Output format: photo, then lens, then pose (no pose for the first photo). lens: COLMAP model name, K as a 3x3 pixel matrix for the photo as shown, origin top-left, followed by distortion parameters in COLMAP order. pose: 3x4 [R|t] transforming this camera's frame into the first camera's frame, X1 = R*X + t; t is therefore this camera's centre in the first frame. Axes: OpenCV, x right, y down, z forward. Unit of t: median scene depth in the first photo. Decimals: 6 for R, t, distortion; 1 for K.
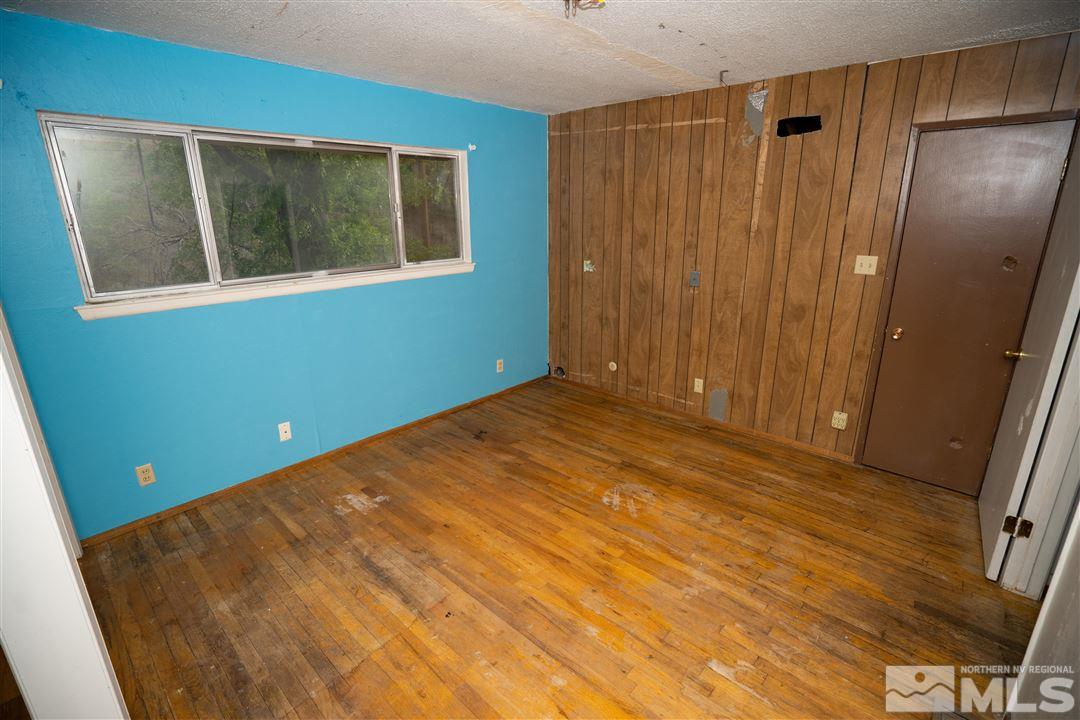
lens RADIAL K [[493.6, 0, 541.5], [0, 493.6, 355.6], [0, 0, 1]] dist [-0.035695, 0.002264]
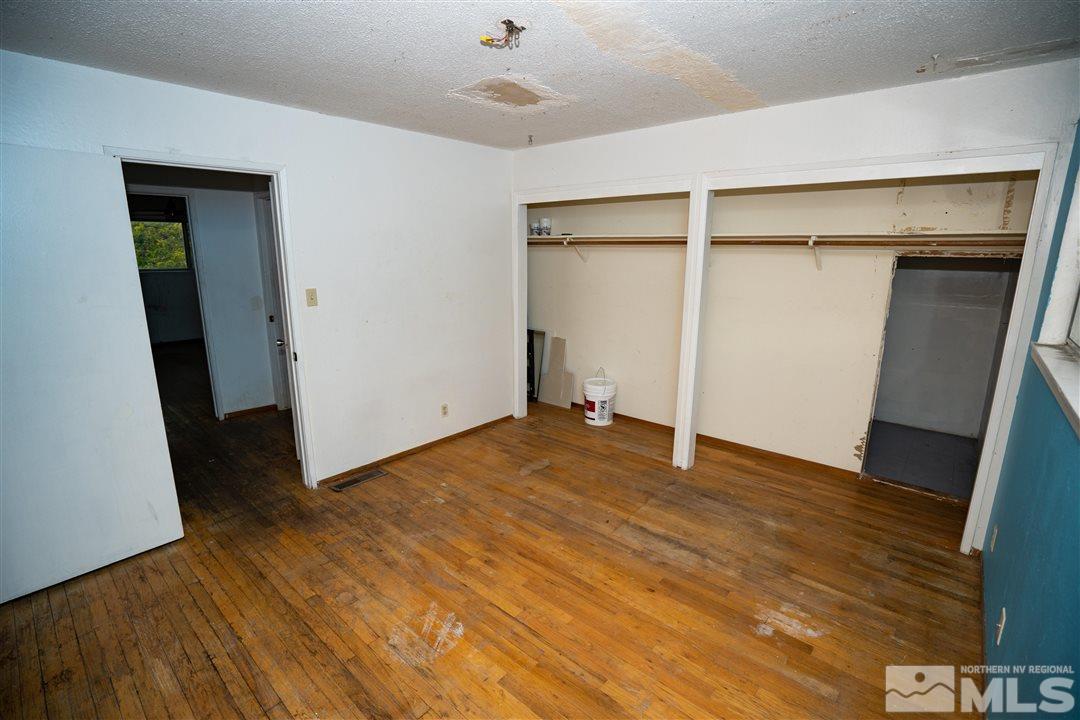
lens RADIAL K [[493.6, 0, 537.3], [0, 493.6, 358.7], [0, 0, 1]] dist [-0.035695, 0.002264]
pose [[-0.999962, 0.004531, -0.007455, 0.019611], [0.000372, 0.875906, 0.482483, -0.486454], [0.008716, 0.482461, -0.875874, 1.689630]]
